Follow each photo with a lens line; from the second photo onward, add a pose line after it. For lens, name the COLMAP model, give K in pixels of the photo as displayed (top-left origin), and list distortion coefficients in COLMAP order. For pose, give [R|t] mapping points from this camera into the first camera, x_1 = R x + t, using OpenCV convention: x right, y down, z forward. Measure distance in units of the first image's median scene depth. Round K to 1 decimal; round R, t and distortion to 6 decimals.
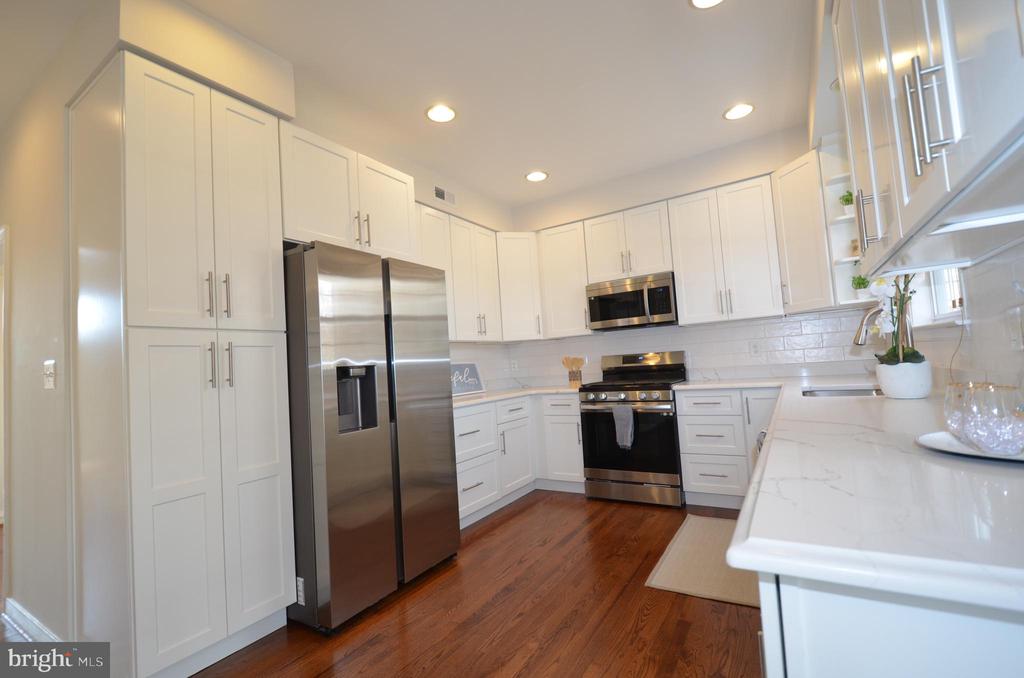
lens RADIAL K [[446.8, 0, 518.5], [0, 446.8, 342.1], [0, 0, 1]] dist [0.003036, -0.006708]
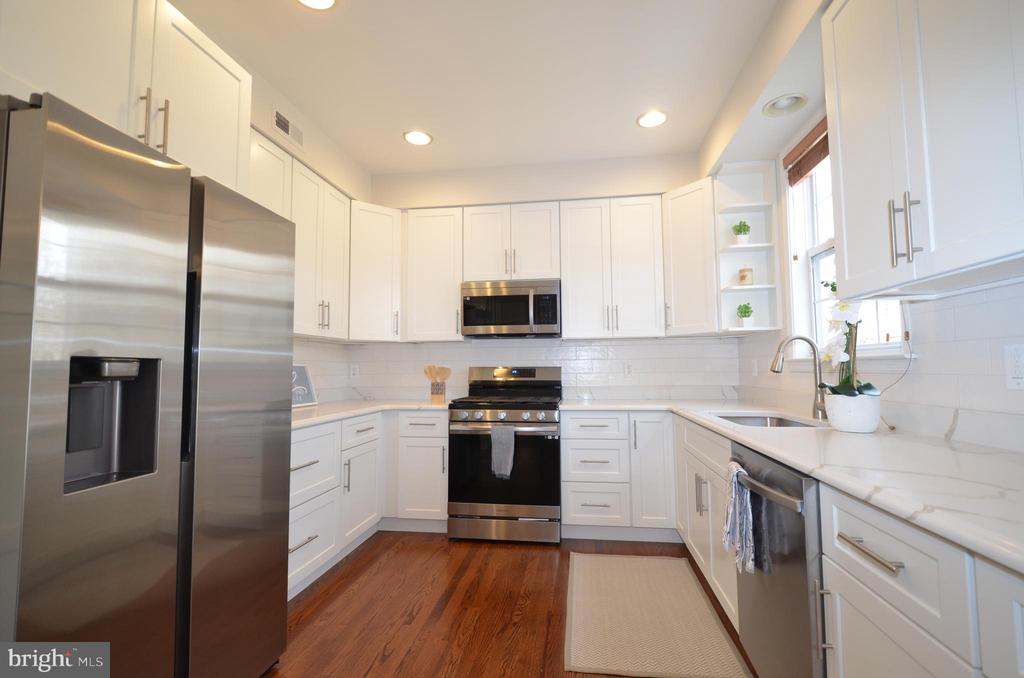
lens RADIAL K [[446.8, 0, 518.5], [0, 446.8, 342.1], [0, 0, 1]] dist [0.003036, -0.006708]
pose [[0.912856, 0.083984, 0.399550, -0.090117], [-0.074260, 0.996445, -0.039787, 0.013206], [-0.401471, 0.006649, 0.915848, 0.206571]]
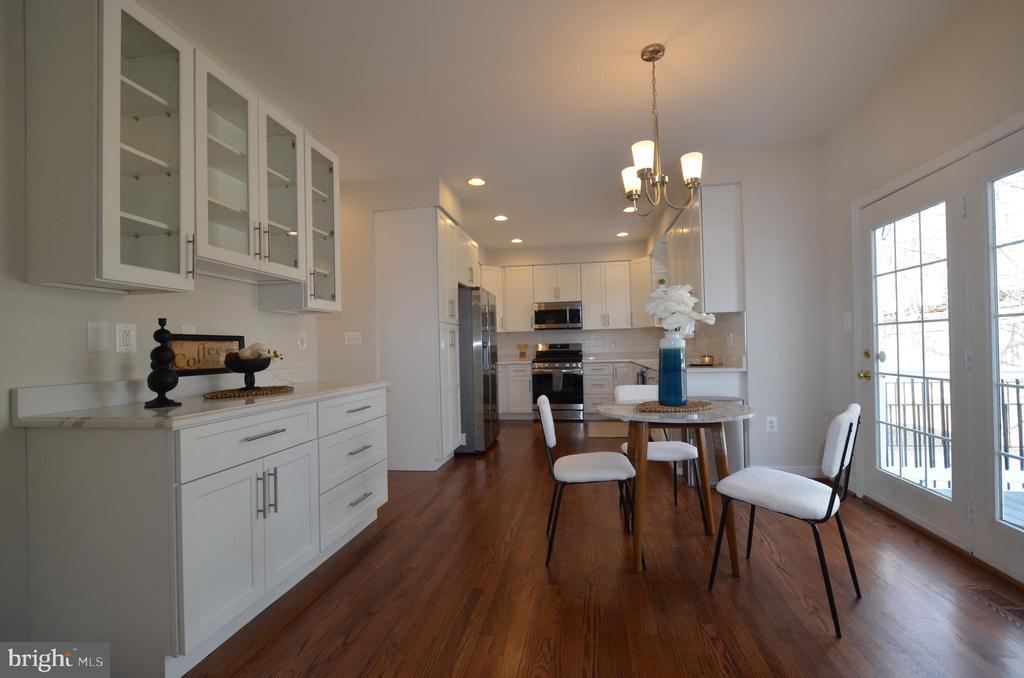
lens RADIAL K [[446.8, 0, 518.5], [0, 446.8, 342.1], [0, 0, 1]] dist [0.003036, -0.006708]
pose [[0.921240, 0.051178, 0.385614, -0.655704], [-0.060162, 0.998125, 0.011258, 0.010053], [-0.384315, -0.033570, 0.922592, -0.692787]]
